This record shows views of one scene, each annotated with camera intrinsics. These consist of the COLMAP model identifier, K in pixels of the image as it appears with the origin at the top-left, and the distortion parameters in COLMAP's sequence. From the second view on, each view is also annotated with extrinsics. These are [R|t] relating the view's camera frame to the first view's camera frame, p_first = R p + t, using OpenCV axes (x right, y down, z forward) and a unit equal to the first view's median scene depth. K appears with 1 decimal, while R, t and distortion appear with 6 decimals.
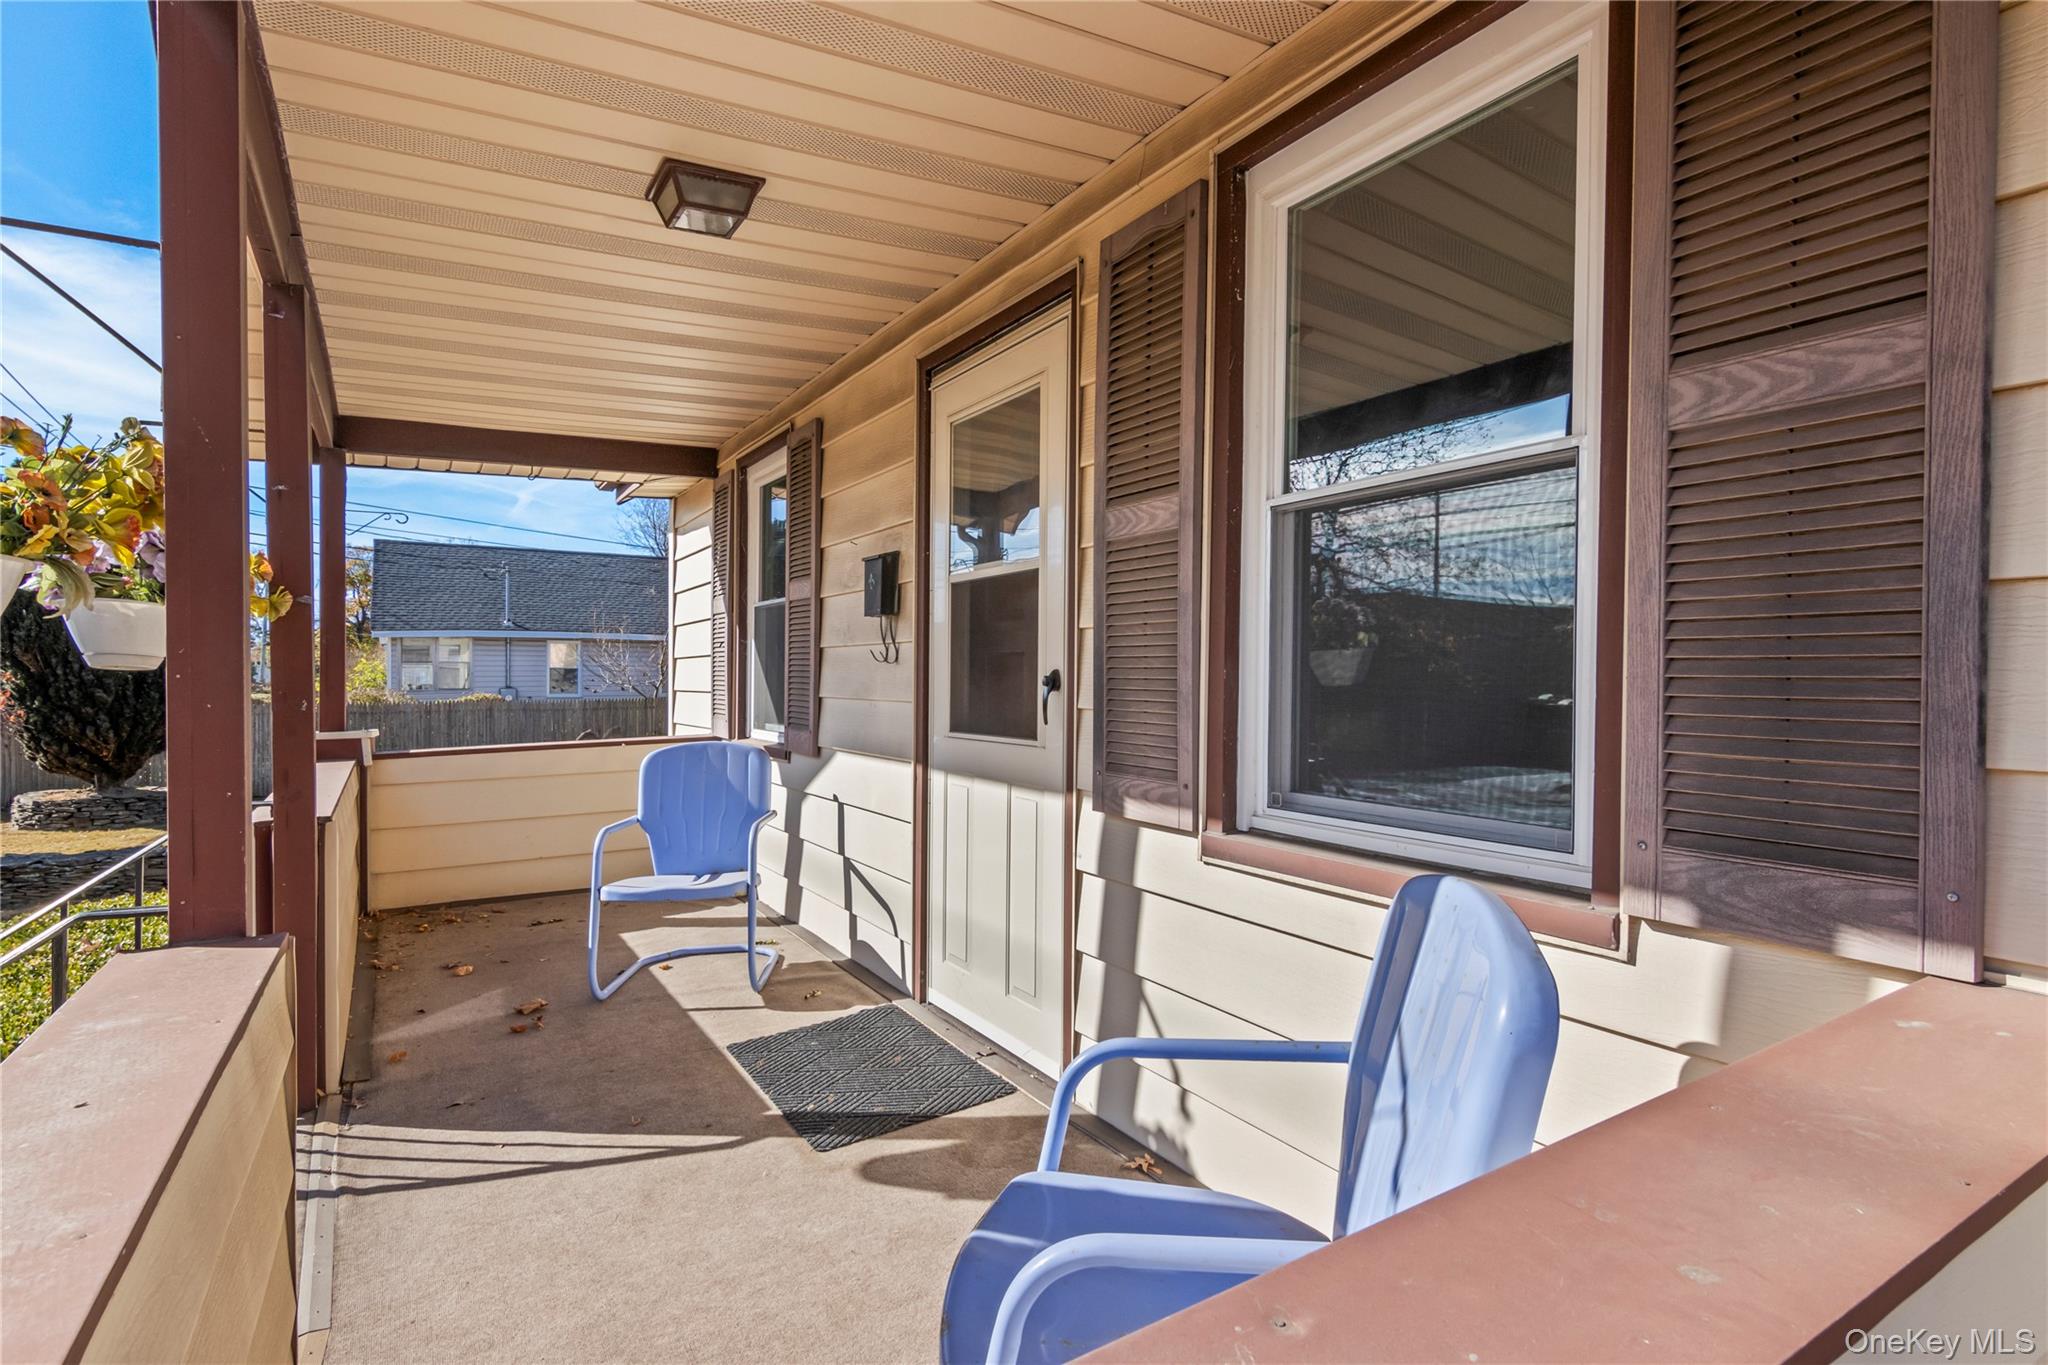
lens RADIAL K [[1038.9, 0, 1009.5], [0, 1038.9, 677.0], [0, 0, 1]] dist [0.016014, -0.009493]
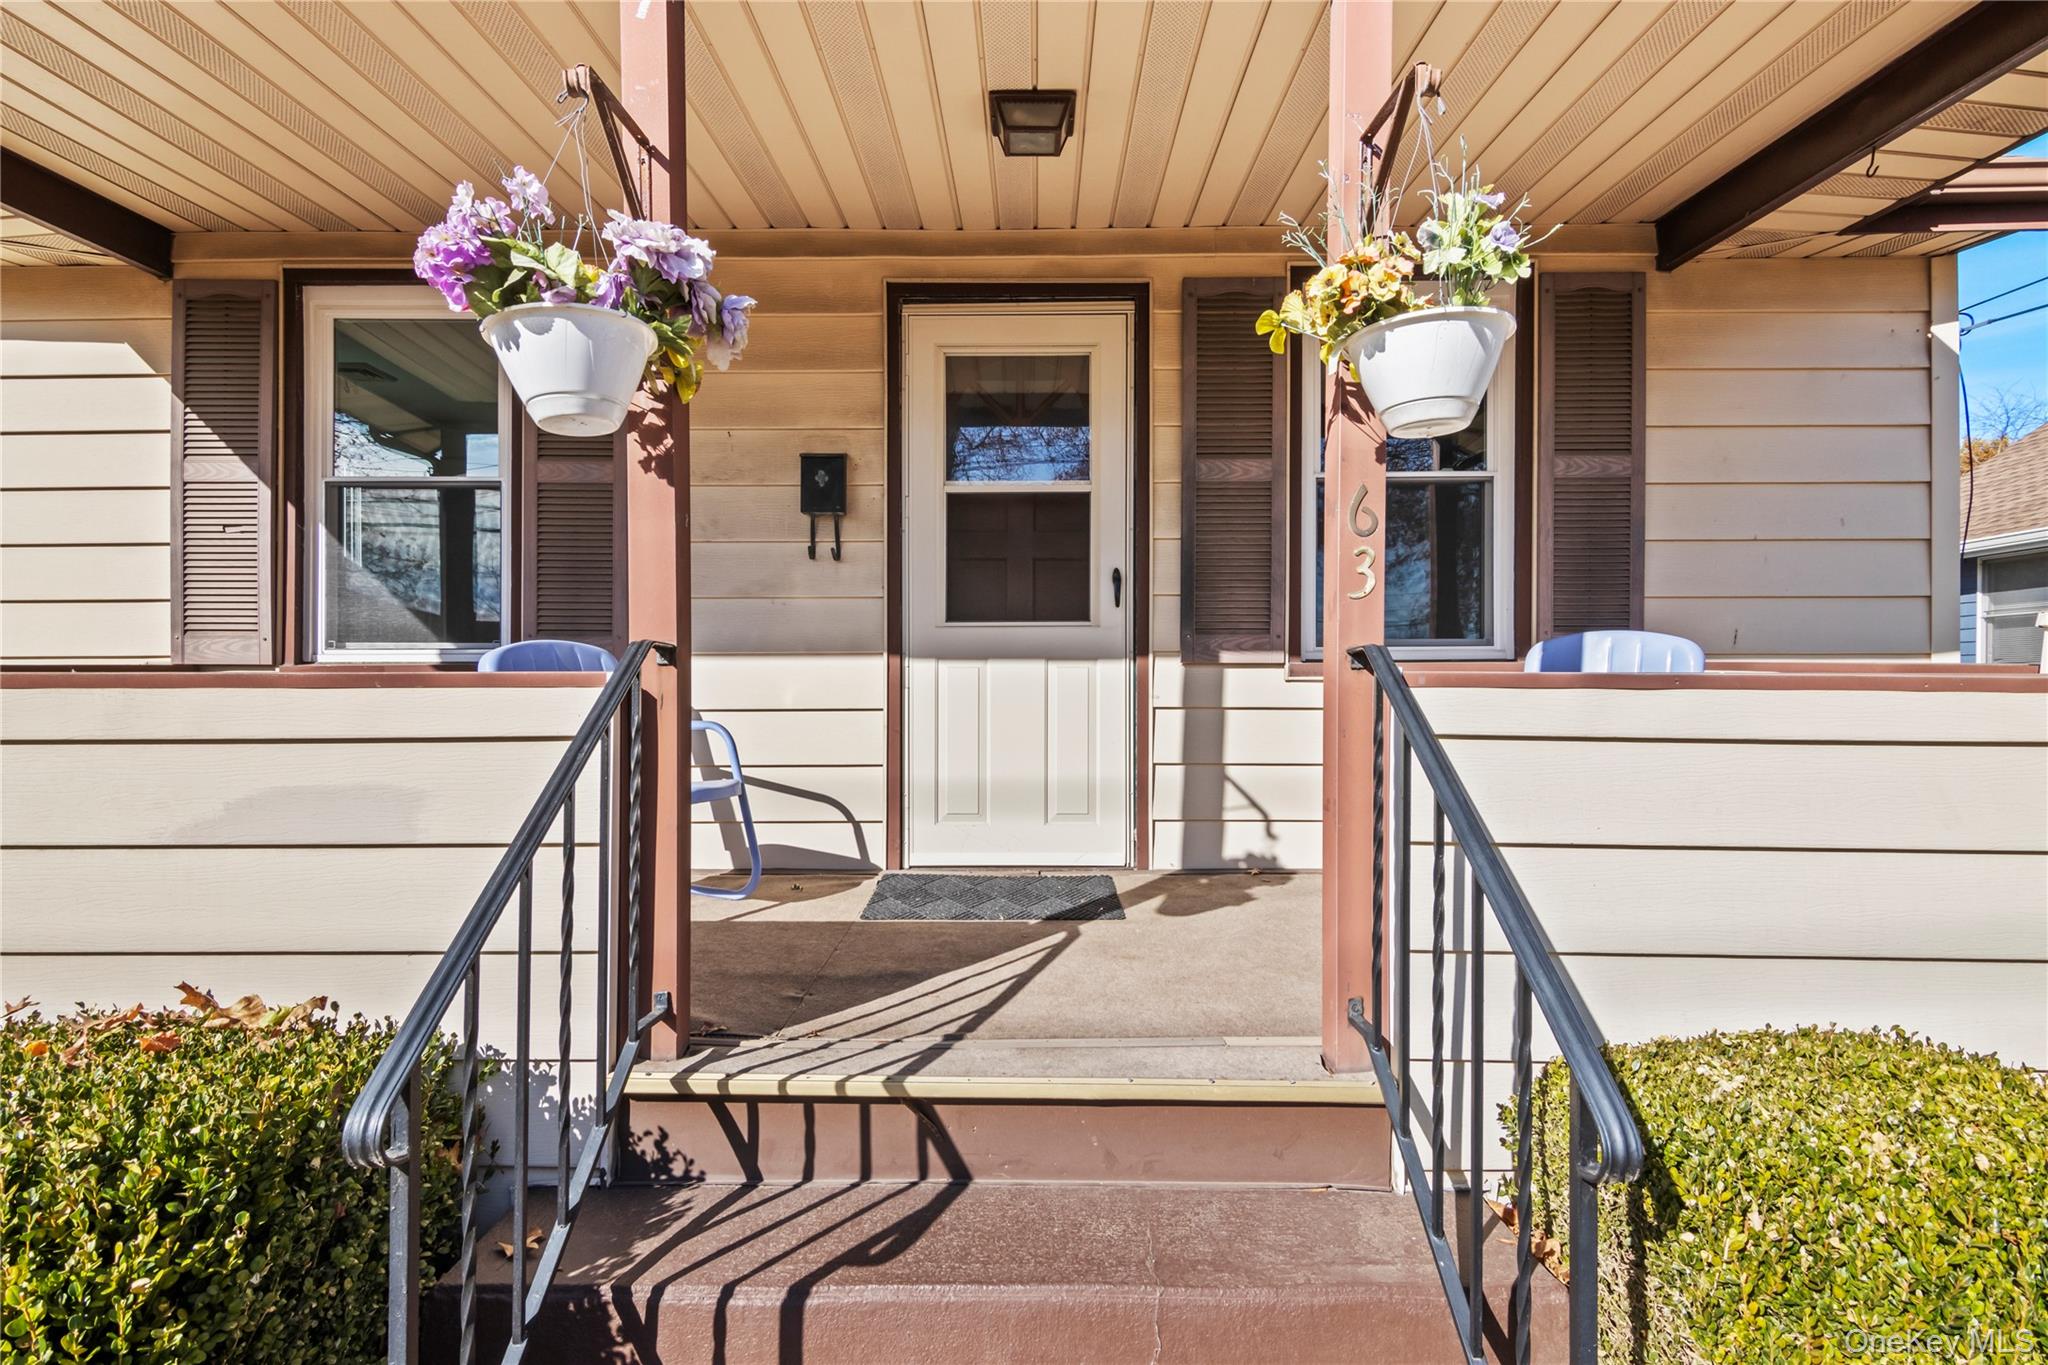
lens RADIAL K [[1038.9, 0, 1035.4], [0, 1038.9, 694.3], [0, 0, 1]] dist [0.016014, -0.009493]
pose [[0.509887, 0.001925, 0.860239, -1.312612], [0.005217, 0.999972, -0.005330, 0.183403], [-0.860226, 0.007205, 0.509862, 0.439667]]
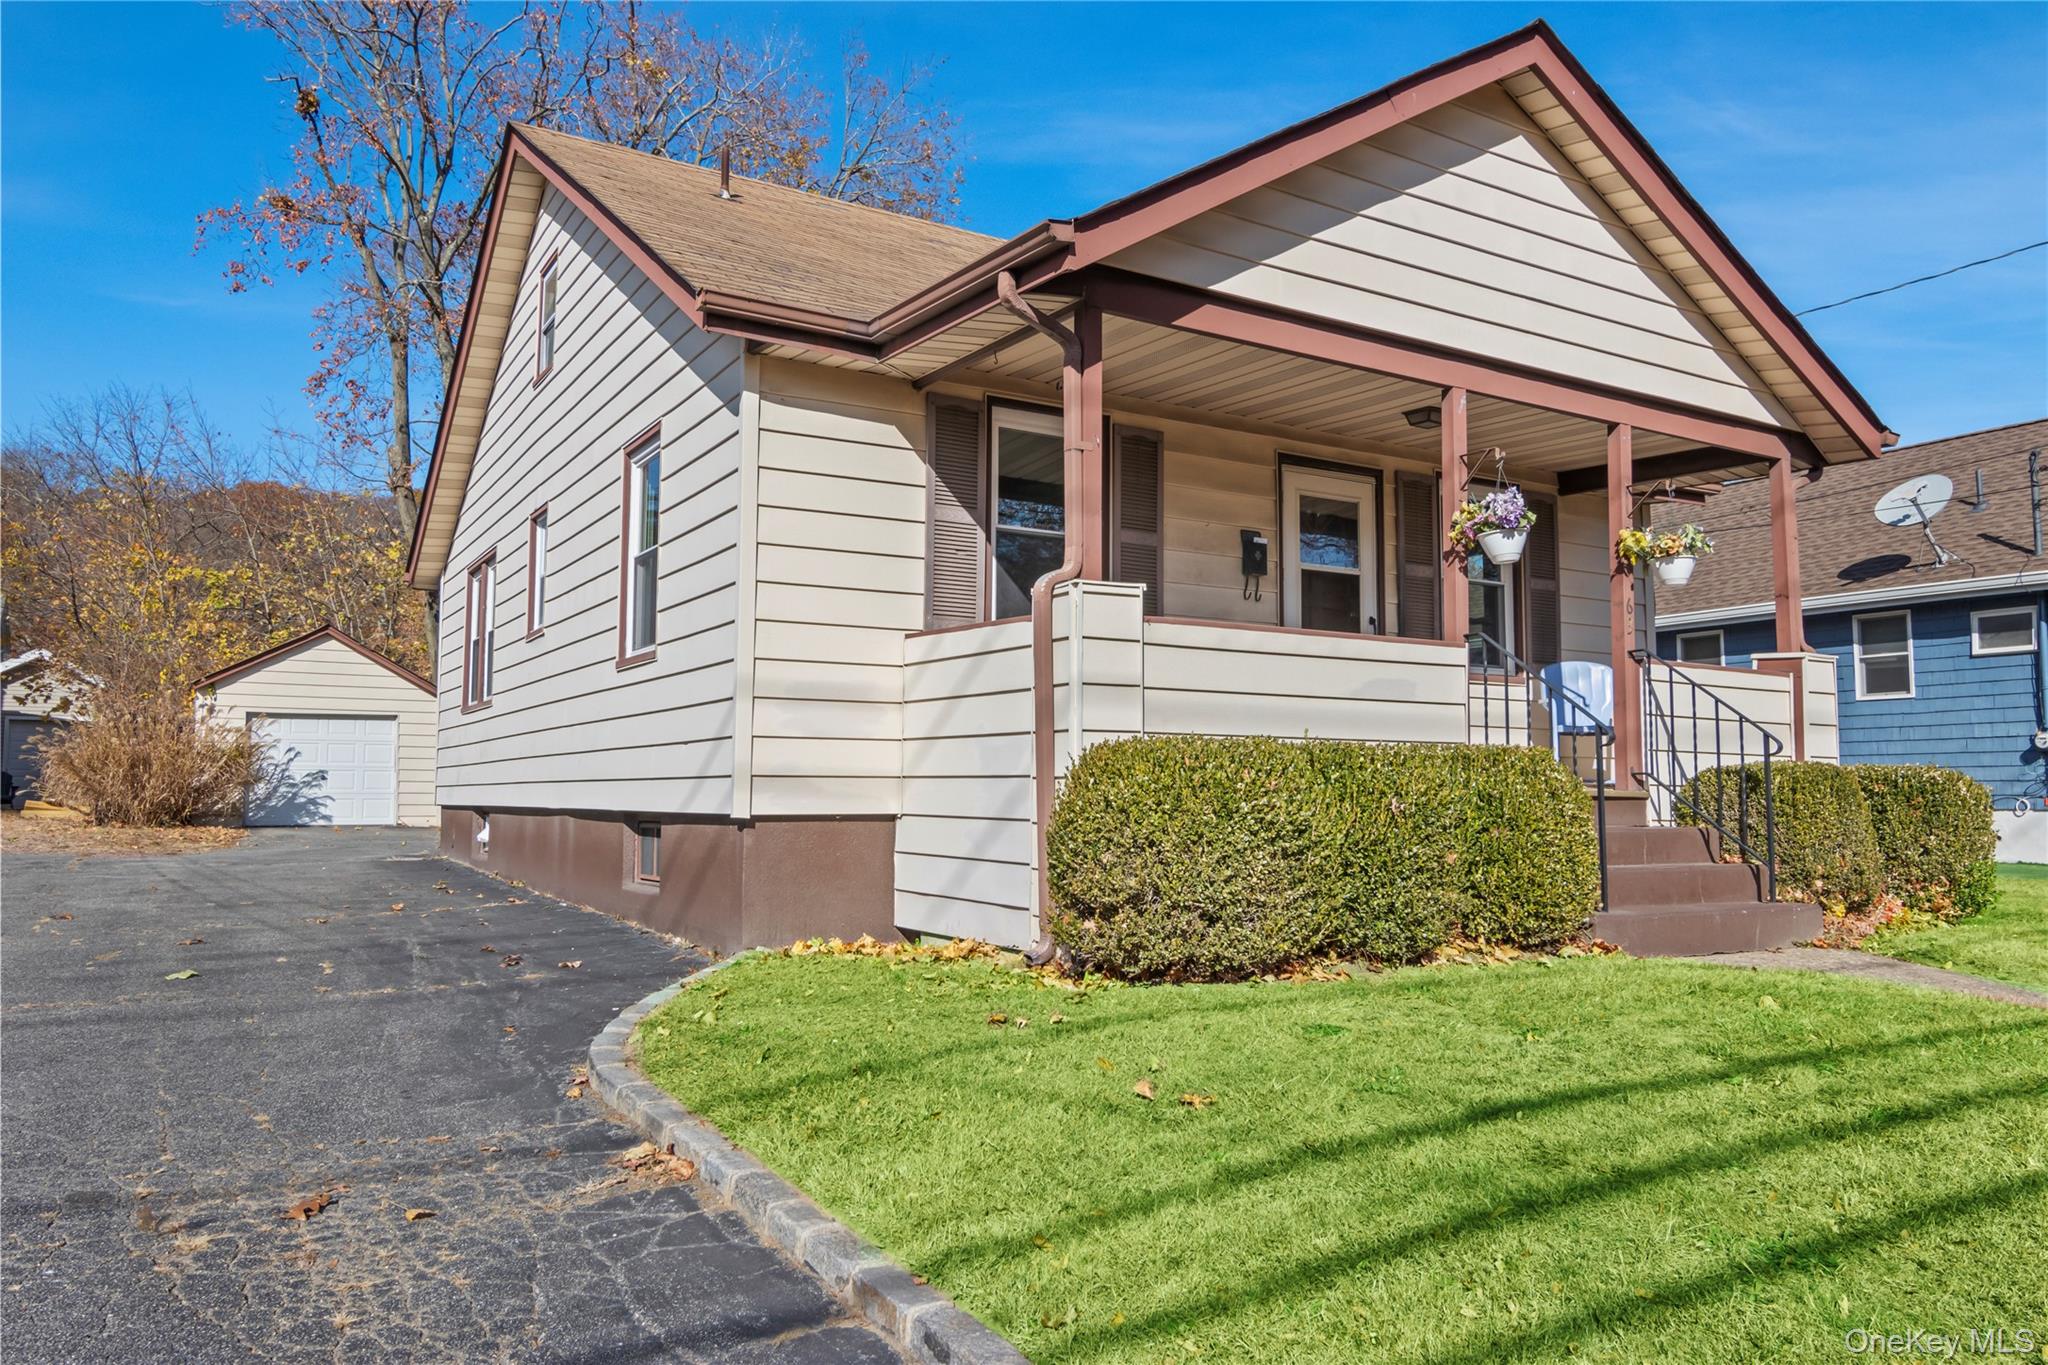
lens RADIAL K [[1442.1, 0, 1025.4], [0, 1442.1, 684.7], [0, 0, 1]] dist [-0.004513, -0.000835]
pose [[-0.006218, 0.083812, 0.996462, -3.855546], [0.001710, 0.996481, -0.083803, 0.506284], [-0.999979, 0.001183, -0.006339, 2.078804]]
